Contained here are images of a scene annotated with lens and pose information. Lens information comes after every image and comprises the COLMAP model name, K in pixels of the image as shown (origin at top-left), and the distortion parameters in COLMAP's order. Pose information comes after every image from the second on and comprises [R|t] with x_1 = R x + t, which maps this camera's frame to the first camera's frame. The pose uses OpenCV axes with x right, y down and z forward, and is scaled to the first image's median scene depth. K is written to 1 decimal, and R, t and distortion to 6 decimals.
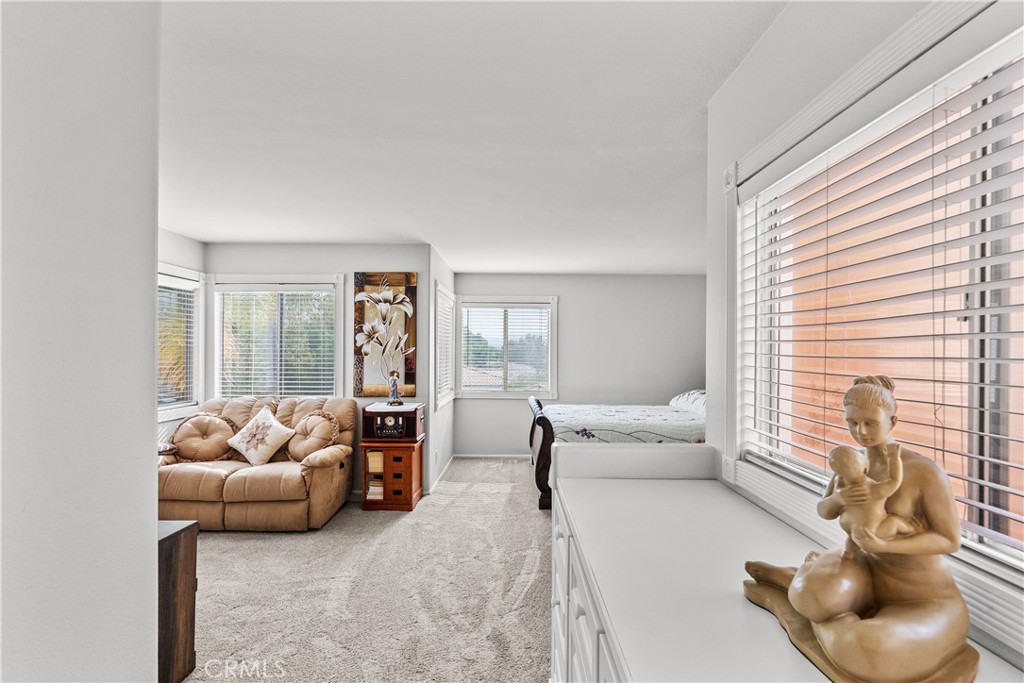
lens RADIAL K [[467.6, 0, 515.2], [0, 467.6, 350.5], [0, 0, 1]] dist [-0.005267, 0.003301]
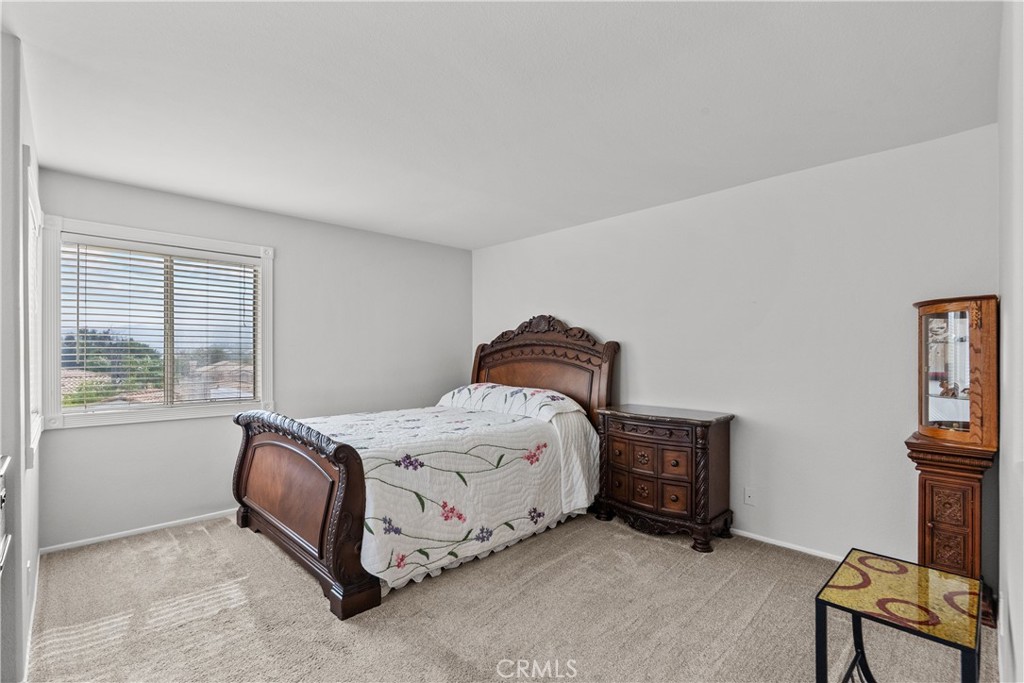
lens RADIAL K [[467.6, 0, 524.0], [0, 467.6, 348.7], [0, 0, 1]] dist [-0.005267, 0.003301]
pose [[0.704185, -0.002021, 0.710014, -0.166121], [0.002078, 0.999998, 0.000785, 0.027778], [-0.710013, 0.000923, 0.704188, 0.439148]]
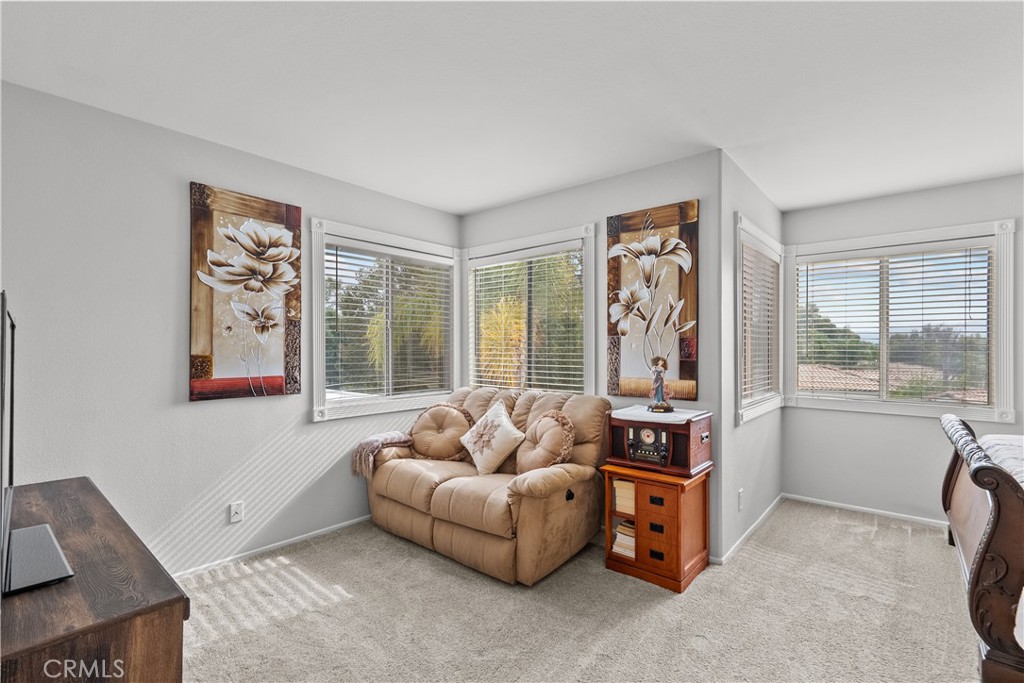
lens RADIAL K [[467.6, 0, 514.6], [0, 467.6, 348.7], [0, 0, 1]] dist [-0.005267, 0.003301]
pose [[0.767348, -0.004660, -0.641214, -0.001317], [0.005025, 0.999987, -0.001254, 0.030434], [0.641211, -0.002260, 0.767361, 0.371820]]
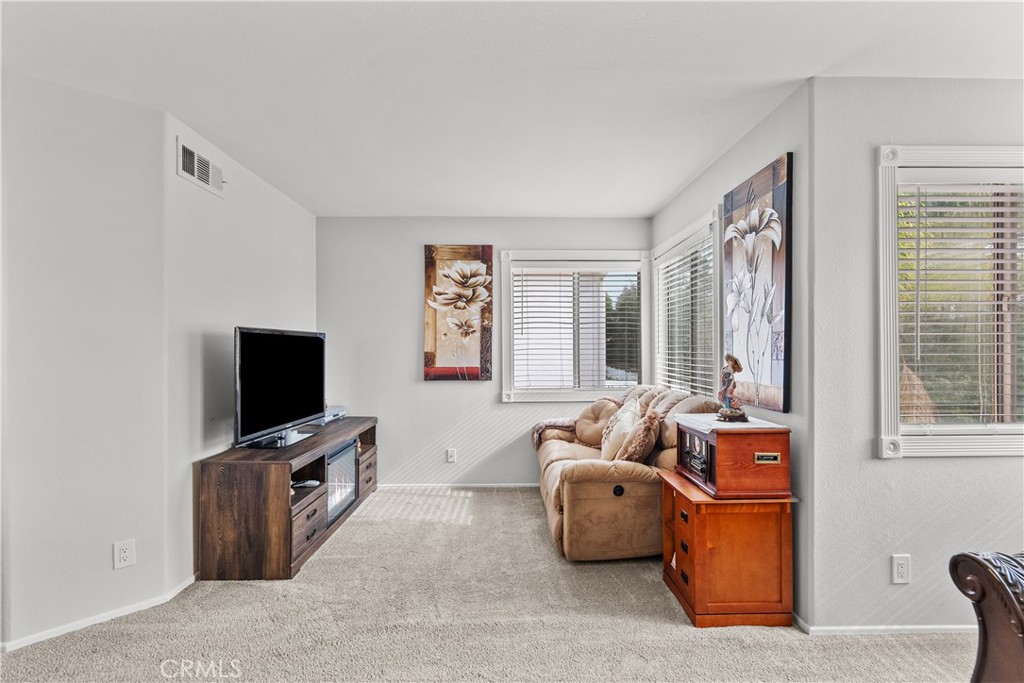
lens RADIAL K [[467.6, 0, 516.5], [0, 467.6, 349.0], [0, 0, 1]] dist [-0.005267, 0.003301]
pose [[0.028318, -0.006432, -0.999578, 0.260129], [0.003135, 0.999975, -0.006345, 0.036542], [0.999594, -0.002954, 0.028338, 0.711467]]
